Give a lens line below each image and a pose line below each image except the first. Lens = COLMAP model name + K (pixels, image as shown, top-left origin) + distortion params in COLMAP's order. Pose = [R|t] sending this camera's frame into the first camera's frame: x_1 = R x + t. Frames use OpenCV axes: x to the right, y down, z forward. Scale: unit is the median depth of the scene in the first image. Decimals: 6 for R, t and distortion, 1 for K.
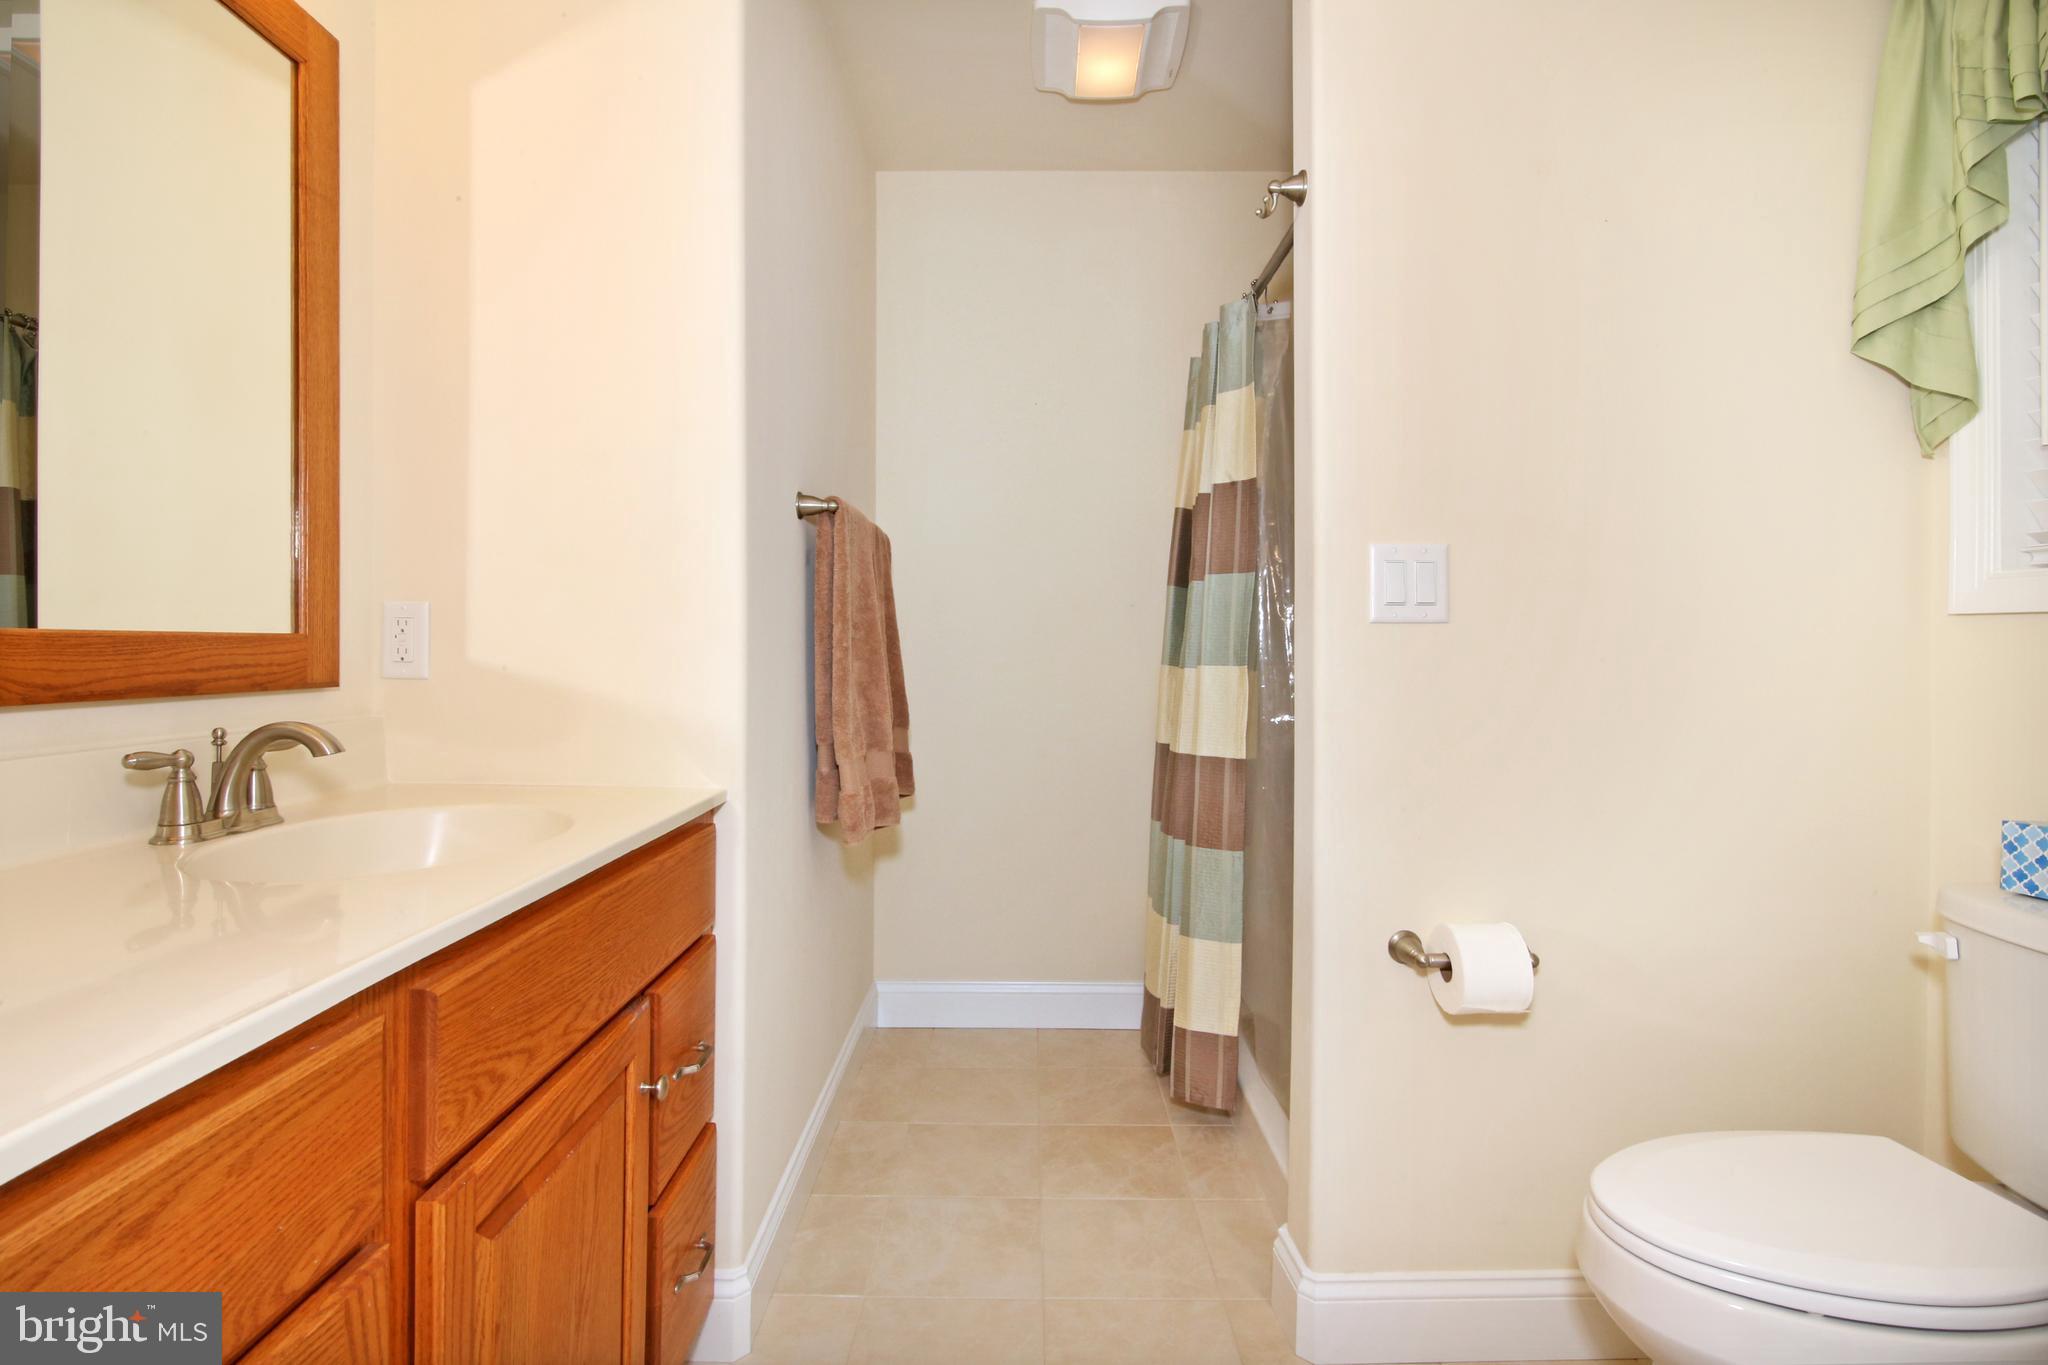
lens RADIAL K [[982.4, 0, 980.9], [0, 982.4, 704.2], [0, 0, 1]] dist [-0.003826, -0.008987]
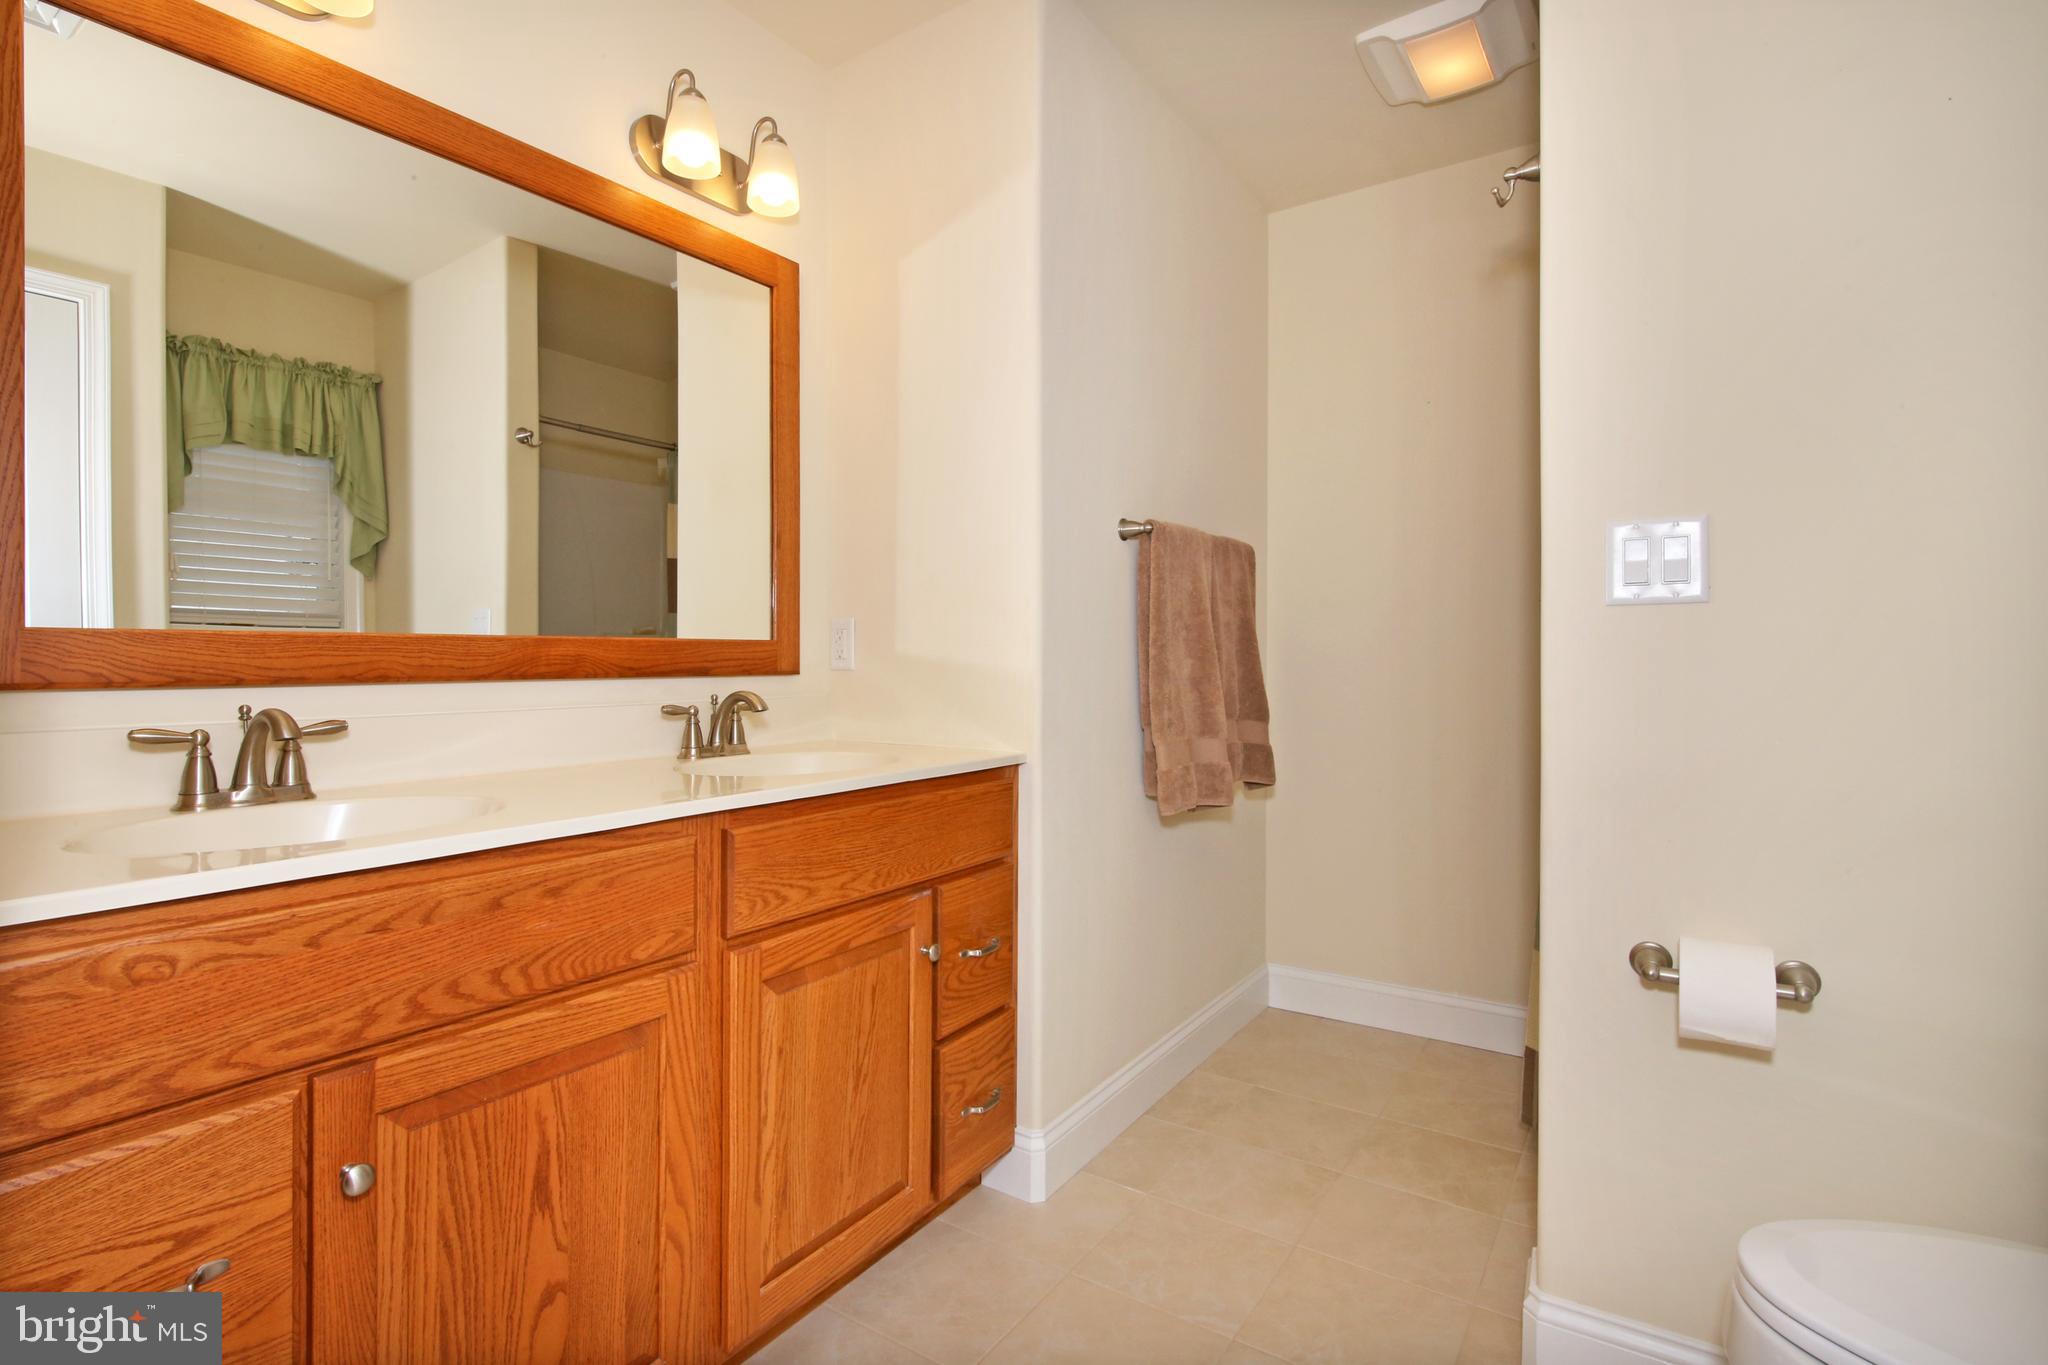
lens RADIAL K [[982.4, 0, 980.9], [0, 982.4, 704.2], [0, 0, 1]] dist [-0.003826, -0.008987]
pose [[0.827069, 0.012773, -0.561956, 0.464463], [-0.023095, 0.999670, -0.011268, 0.040812], [0.561626, 0.022298, 0.827090, -0.128985]]
